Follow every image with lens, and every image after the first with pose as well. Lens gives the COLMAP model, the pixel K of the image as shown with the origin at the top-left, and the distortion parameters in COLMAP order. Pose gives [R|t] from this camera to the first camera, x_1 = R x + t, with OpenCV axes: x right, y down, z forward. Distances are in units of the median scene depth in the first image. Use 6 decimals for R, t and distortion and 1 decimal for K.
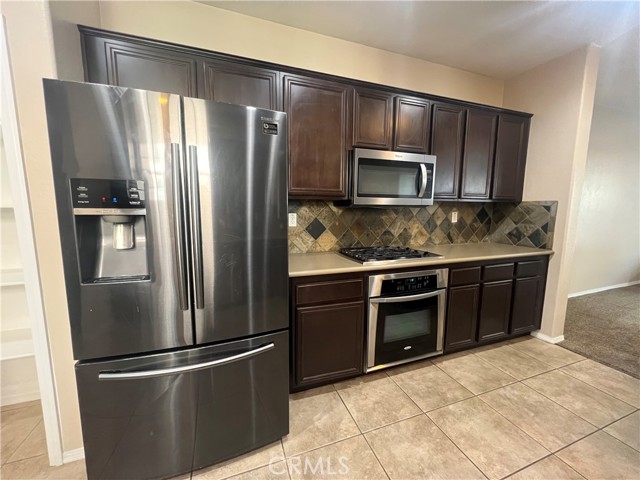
lens RADIAL K [[254.9, 0, 320.0], [0, 254.9, 240.0], [0, 0, 1]] dist [0.000627, 0.000067]
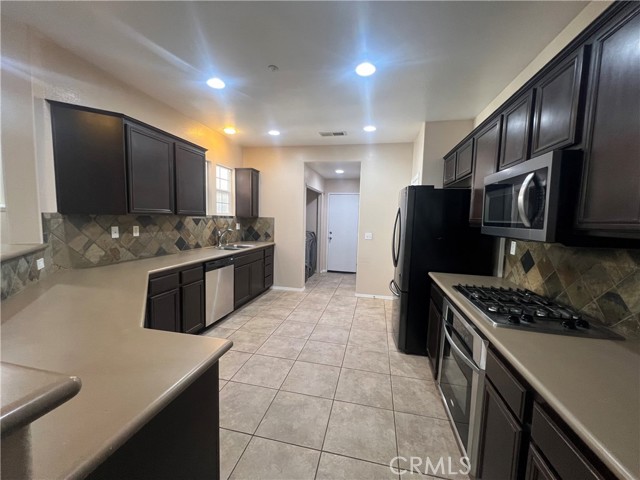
lens RADIAL K [[254.9, 0, 320.0], [0, 254.9, 240.0], [0, 0, 1]] dist [0.000627, 0.000067]
pose [[-0.532441, 0.053704, -0.844761, 1.002650], [-0.137403, 0.979266, 0.148858, -0.135259], [0.835240, 0.195331, -0.514023, 0.766428]]
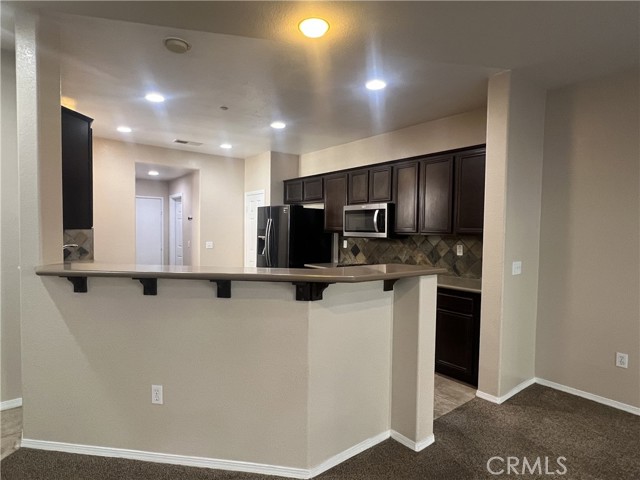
lens RADIAL K [[349.9, 0, 303.5], [0, 349.9, 241.4], [0, 0, 1]] dist [0.000355, -0.000021]
pose [[0.292073, 0.031322, -0.955883, 1.864981], [-0.134492, 0.990877, -0.008626, -0.033100], [0.946892, 0.131078, 0.293621, 0.009265]]
